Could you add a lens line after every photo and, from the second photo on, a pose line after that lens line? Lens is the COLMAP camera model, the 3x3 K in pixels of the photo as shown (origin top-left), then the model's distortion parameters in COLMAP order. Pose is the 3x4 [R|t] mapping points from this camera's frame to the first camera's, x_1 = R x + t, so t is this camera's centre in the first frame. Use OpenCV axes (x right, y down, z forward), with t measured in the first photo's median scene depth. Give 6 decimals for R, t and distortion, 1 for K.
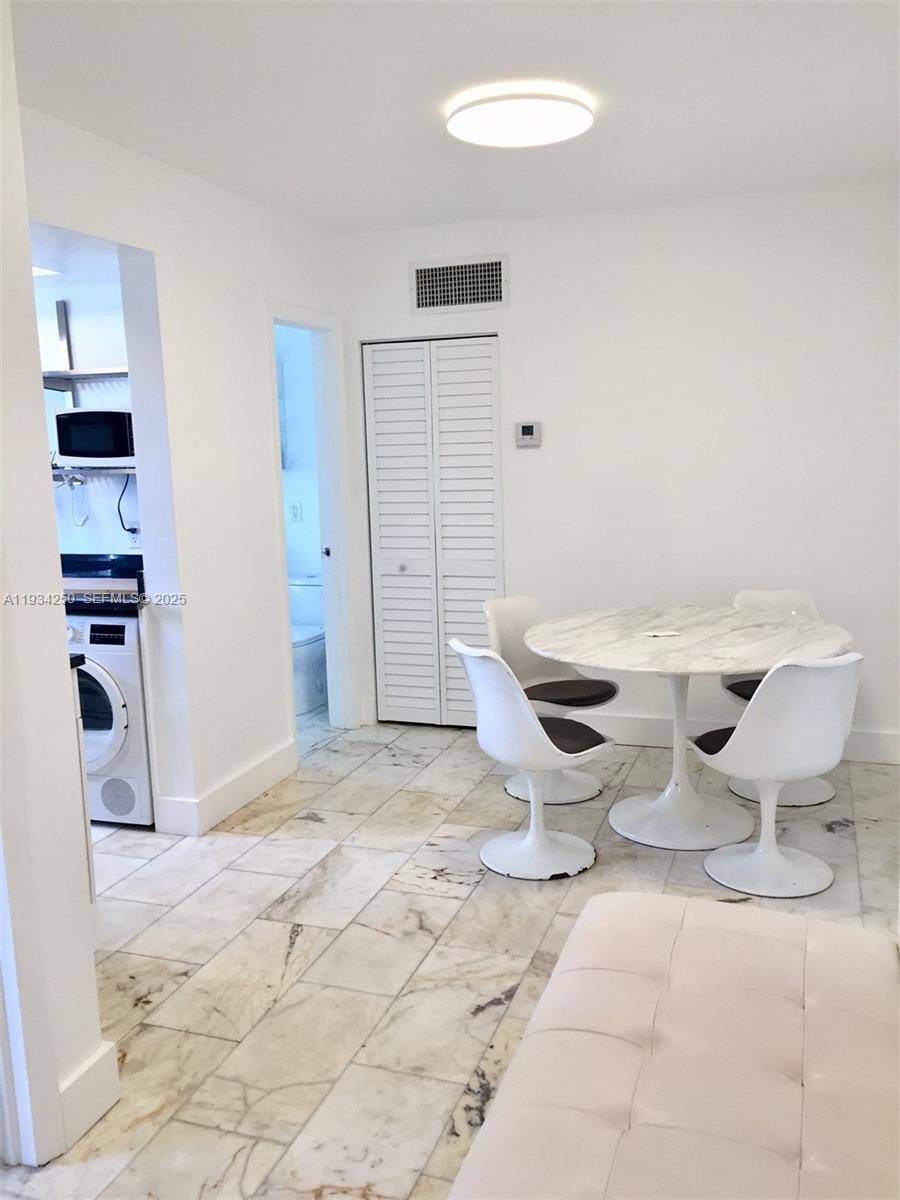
lens RADIAL K [[1042.4, 0, 449.4], [0, 1042.4, 600.5], [0, 0, 1]] dist [0.055132, -0.072491]
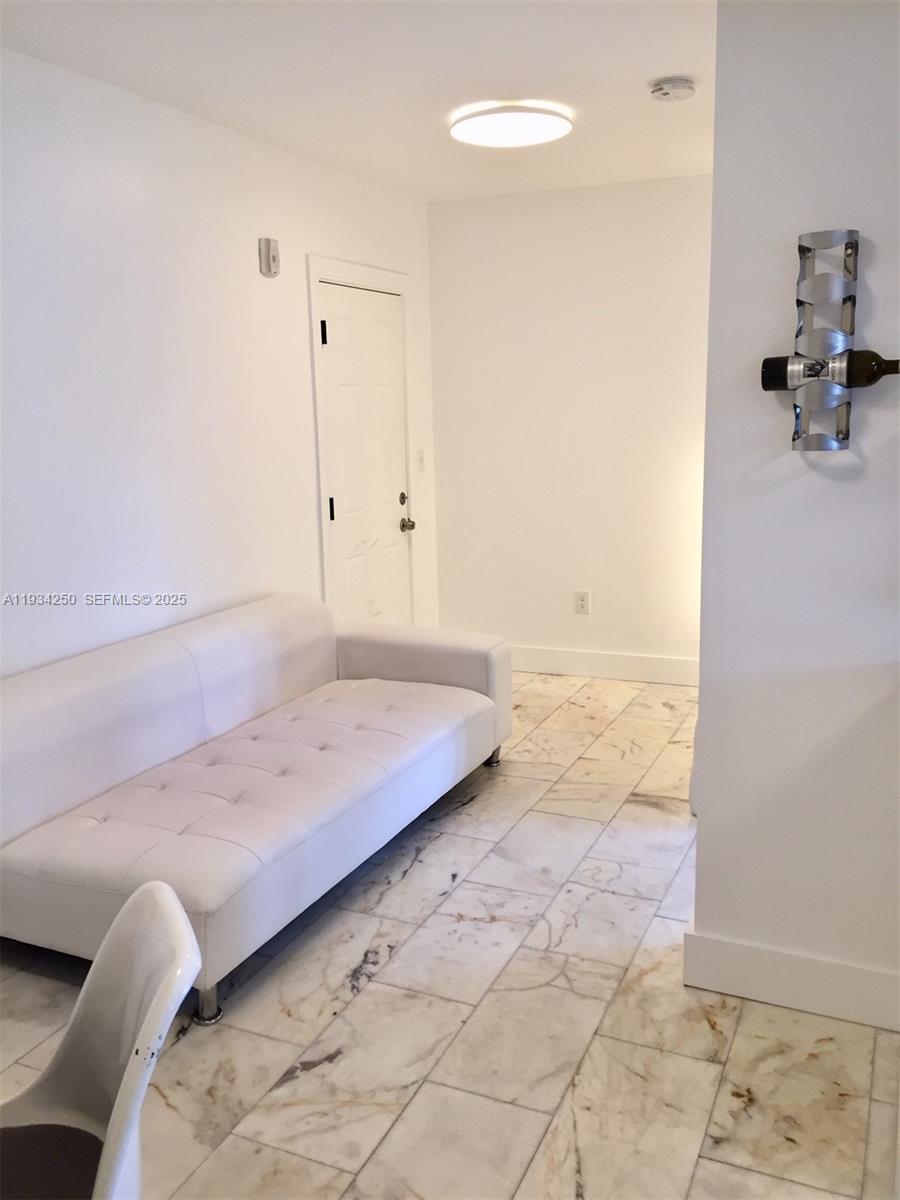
lens RADIAL K [[1042.4, 0, 449.5], [0, 1042.4, 599.7], [0, 0, 1]] dist [0.055132, -0.072491]
pose [[-0.995170, 0.031776, 0.092877, -0.171215], [0.061835, 0.937767, 0.341715, -0.273564], [-0.076238, 0.345807, -0.935203, 1.772846]]
